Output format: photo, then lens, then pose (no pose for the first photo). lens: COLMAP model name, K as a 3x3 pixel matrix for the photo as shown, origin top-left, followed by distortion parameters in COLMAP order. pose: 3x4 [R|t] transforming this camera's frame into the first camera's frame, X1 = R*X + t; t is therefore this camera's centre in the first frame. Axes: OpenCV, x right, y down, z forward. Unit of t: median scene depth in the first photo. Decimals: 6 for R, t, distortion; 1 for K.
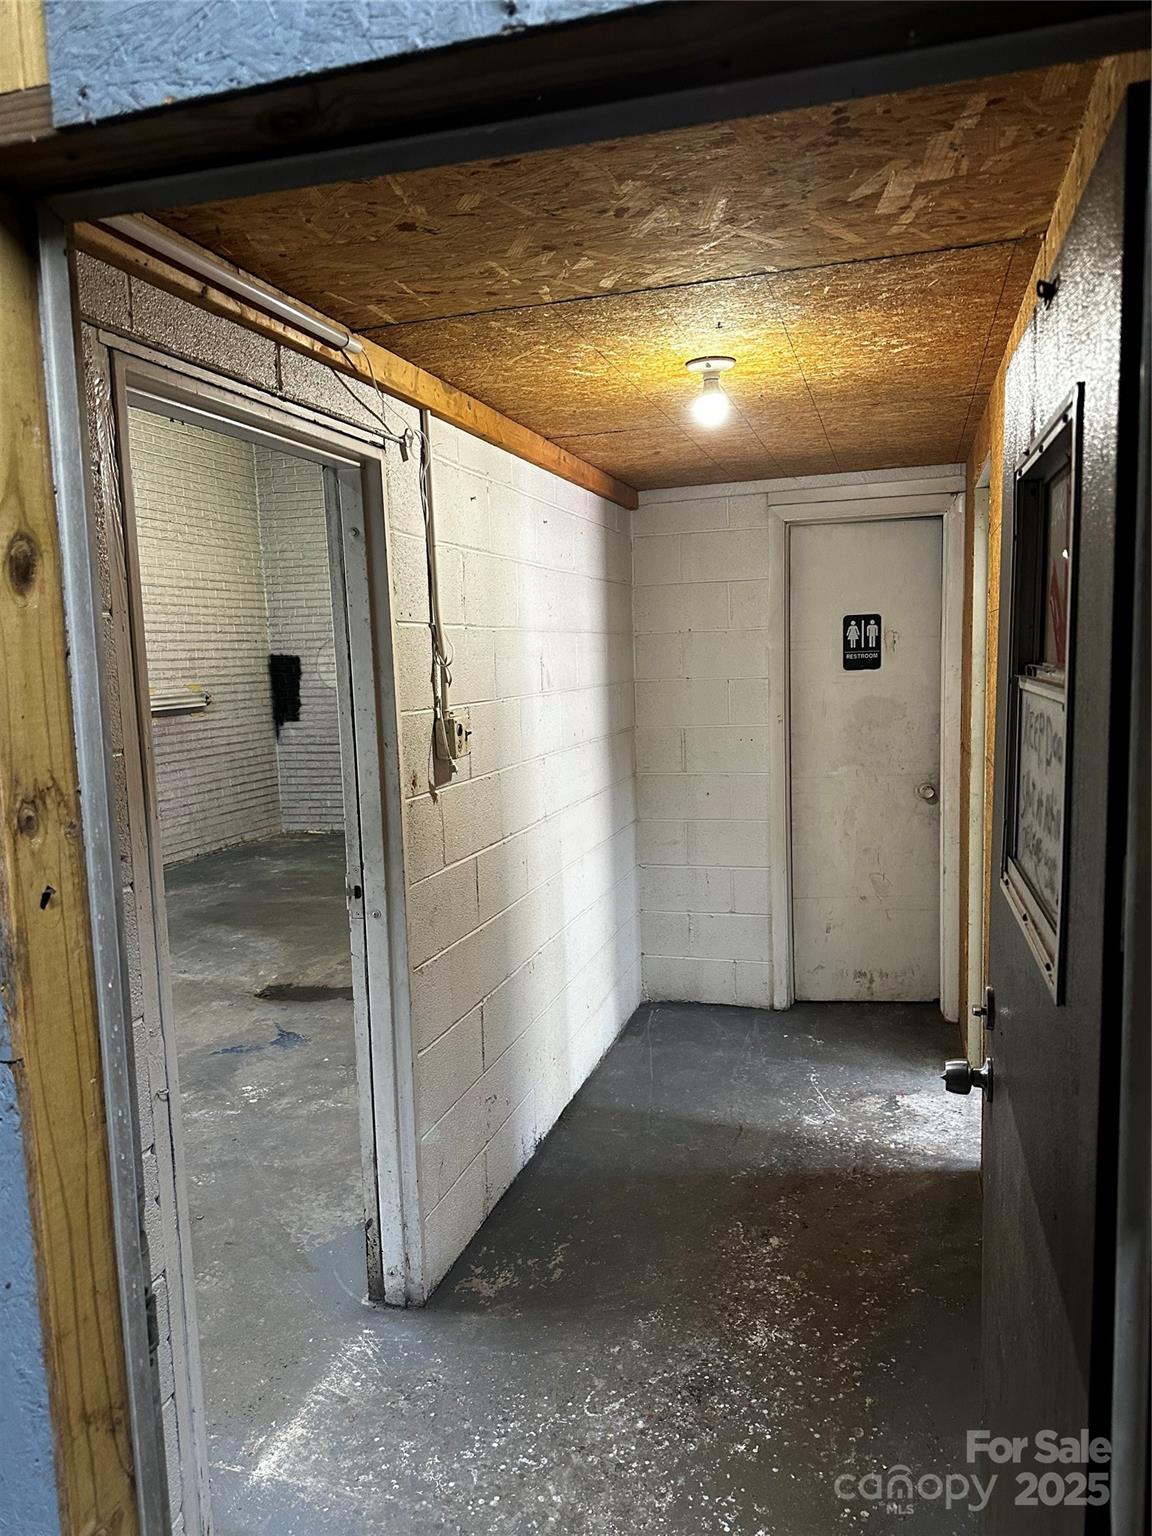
lens RADIAL K [[1070.5, 0, 576.0], [0, 1070.5, 768.0], [0, 0, 1]] dist [0.191869, -0.354465]
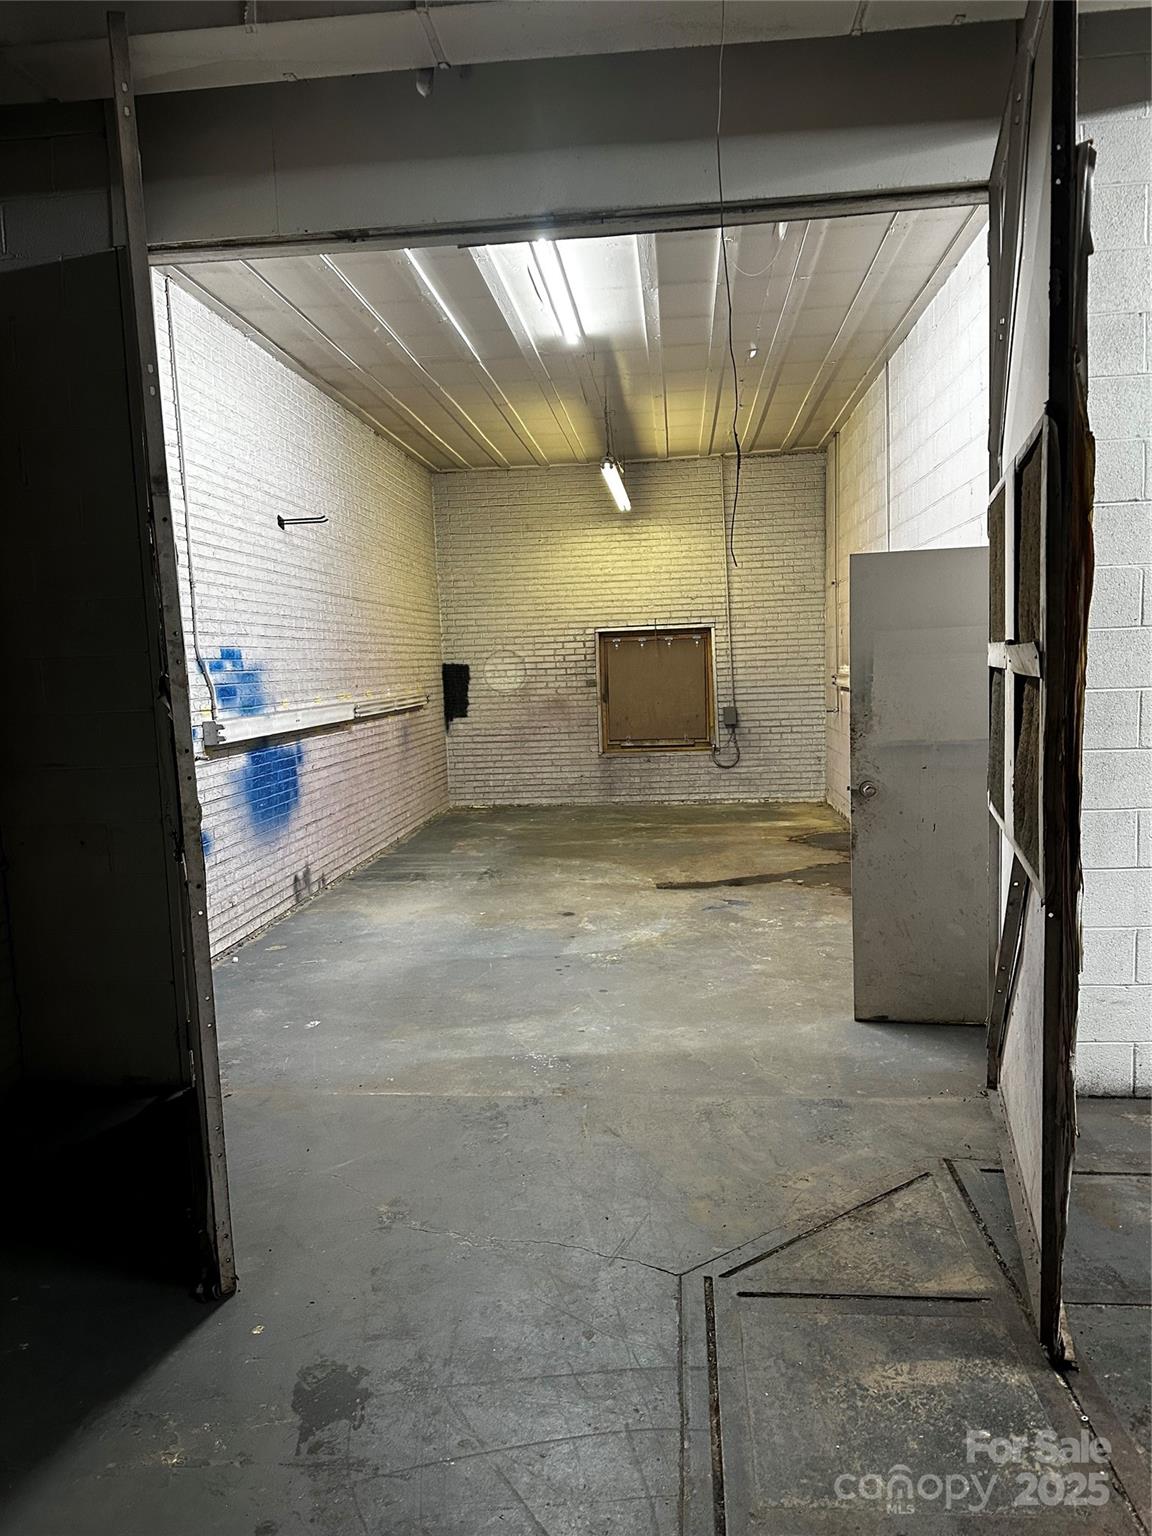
lens RADIAL K [[1070.5, 0, 576.0], [0, 1070.5, 768.0], [0, 0, 1]] dist [0.191869, -0.354465]
pose [[0.979933, -0.022187, 0.198090, -0.379520], [0.024952, 0.999623, -0.011471, 0.032119], [-0.197761, 0.016184, 0.980117, -0.228555]]
